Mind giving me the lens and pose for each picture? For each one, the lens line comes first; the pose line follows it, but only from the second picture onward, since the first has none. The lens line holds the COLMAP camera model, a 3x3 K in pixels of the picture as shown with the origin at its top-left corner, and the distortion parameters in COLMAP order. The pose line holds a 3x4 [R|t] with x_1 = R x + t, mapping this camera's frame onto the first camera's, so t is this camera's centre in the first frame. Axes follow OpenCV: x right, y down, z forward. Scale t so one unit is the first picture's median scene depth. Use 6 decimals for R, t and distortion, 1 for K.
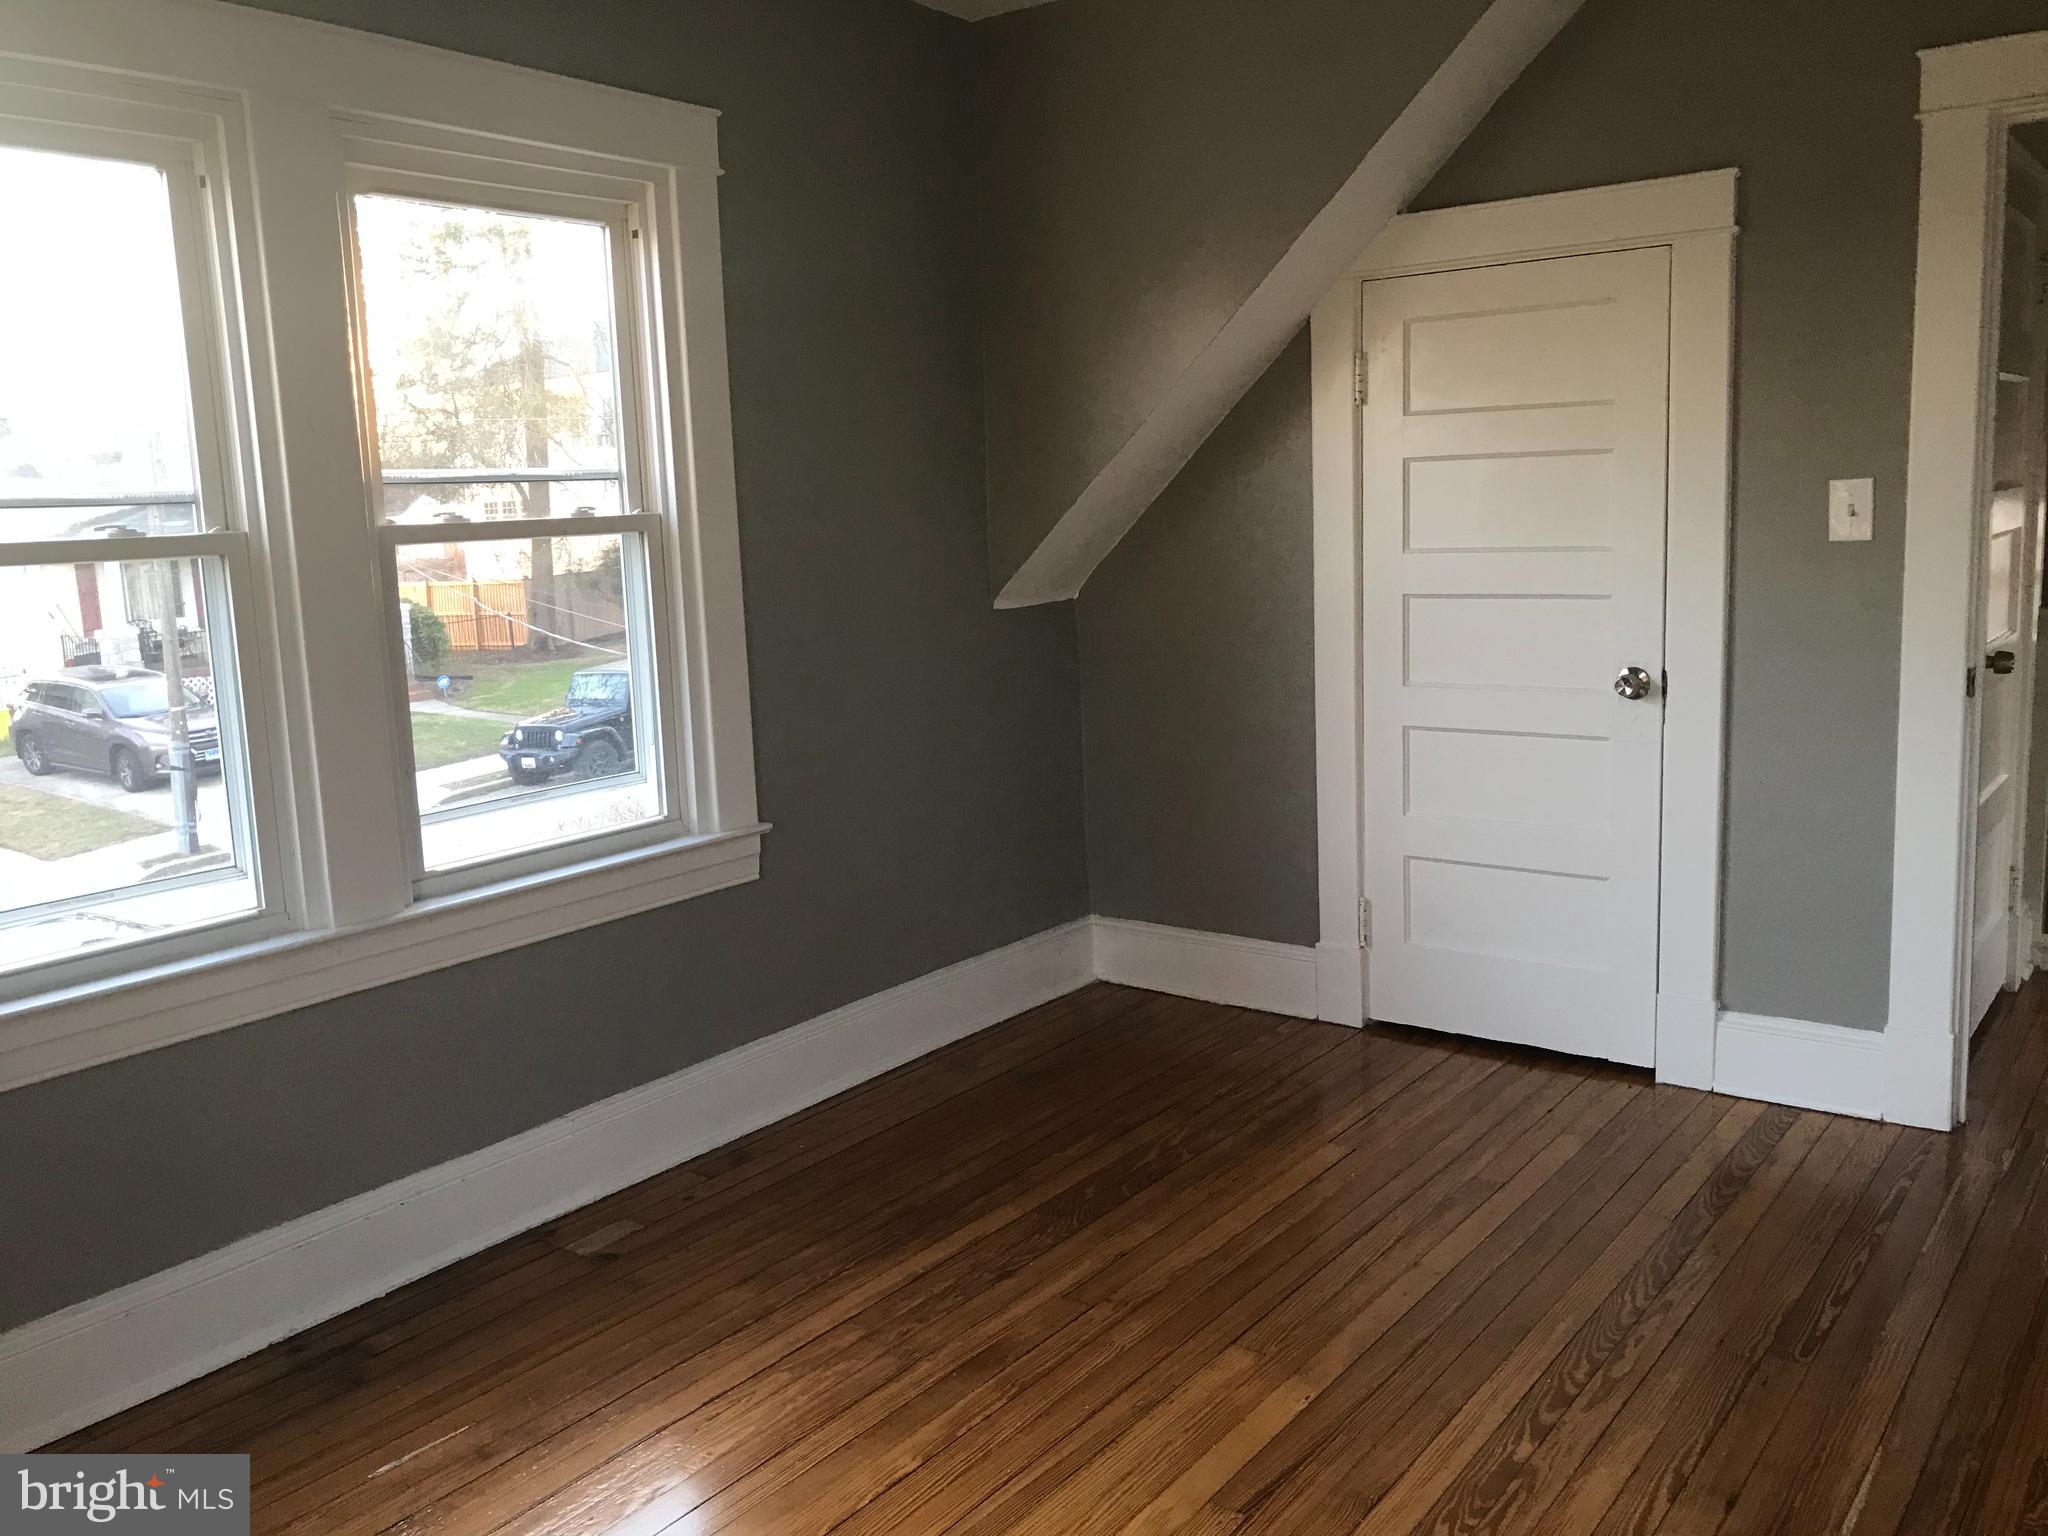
lens RADIAL K [[1656.2, 0, 1016.8], [0, 1656.2, 771.2], [0, 0, 1]] dist [-0.006099, -0.013715]
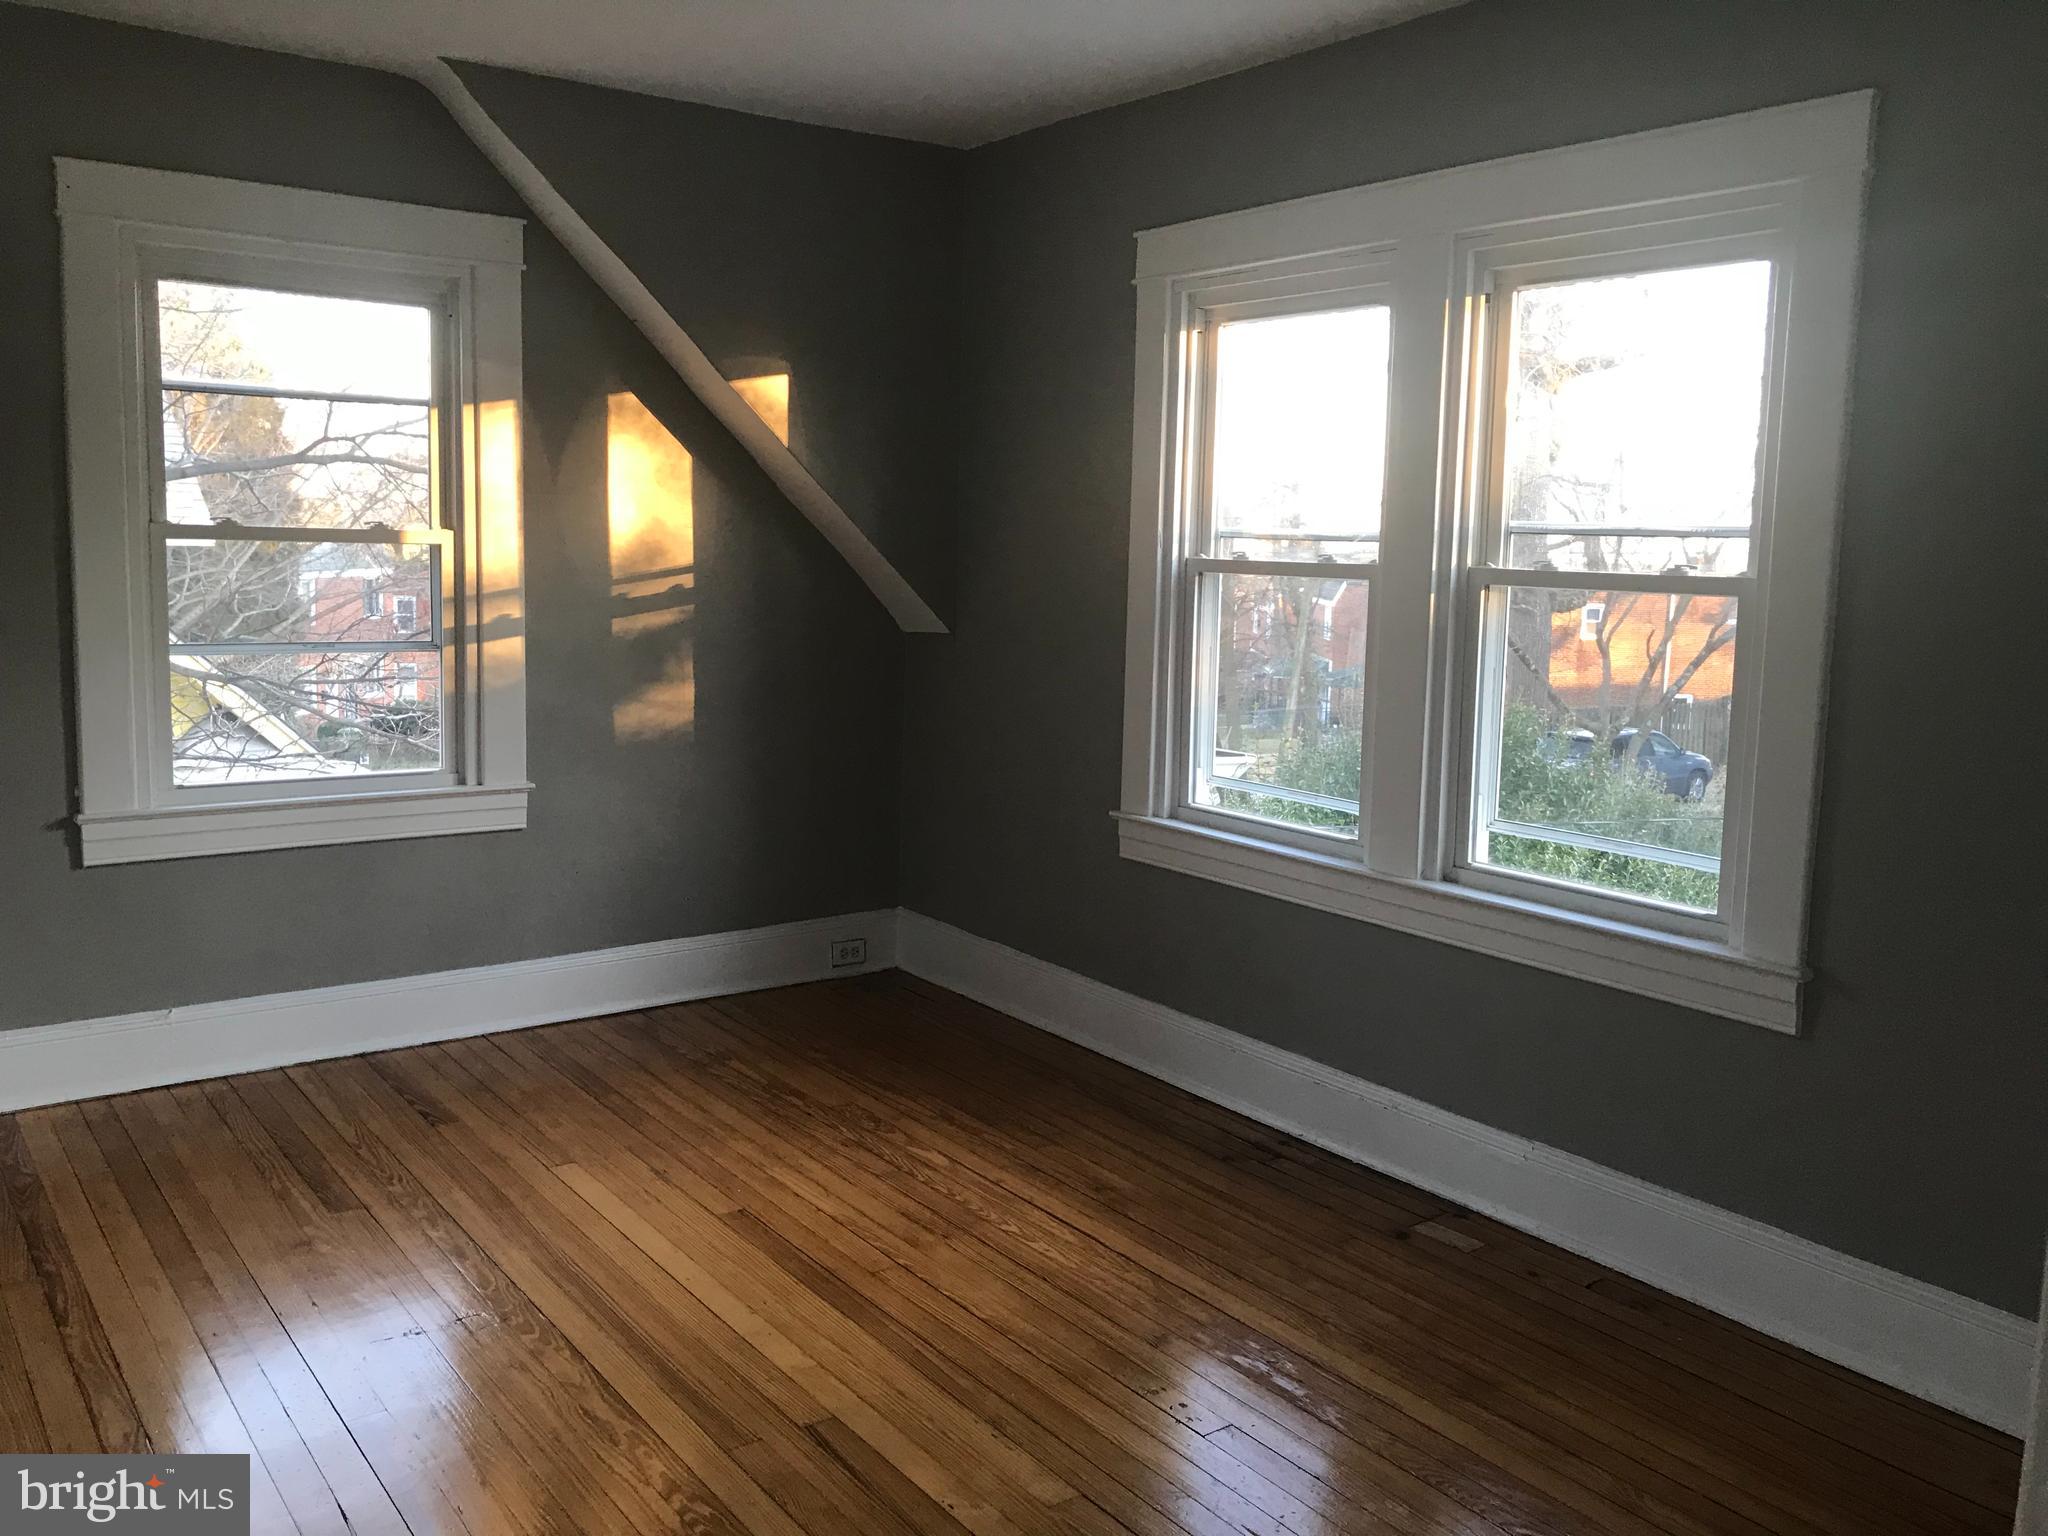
lens RADIAL K [[1656.2, 0, 1016.8], [0, 1656.2, 771.2], [0, 0, 1]] dist [-0.006099, -0.013715]
pose [[-0.275617, 0.175124, -0.945181, 0.908113], [-0.166440, 0.959720, 0.226352, -0.235028], [0.946749, 0.219702, -0.235368, 1.057678]]
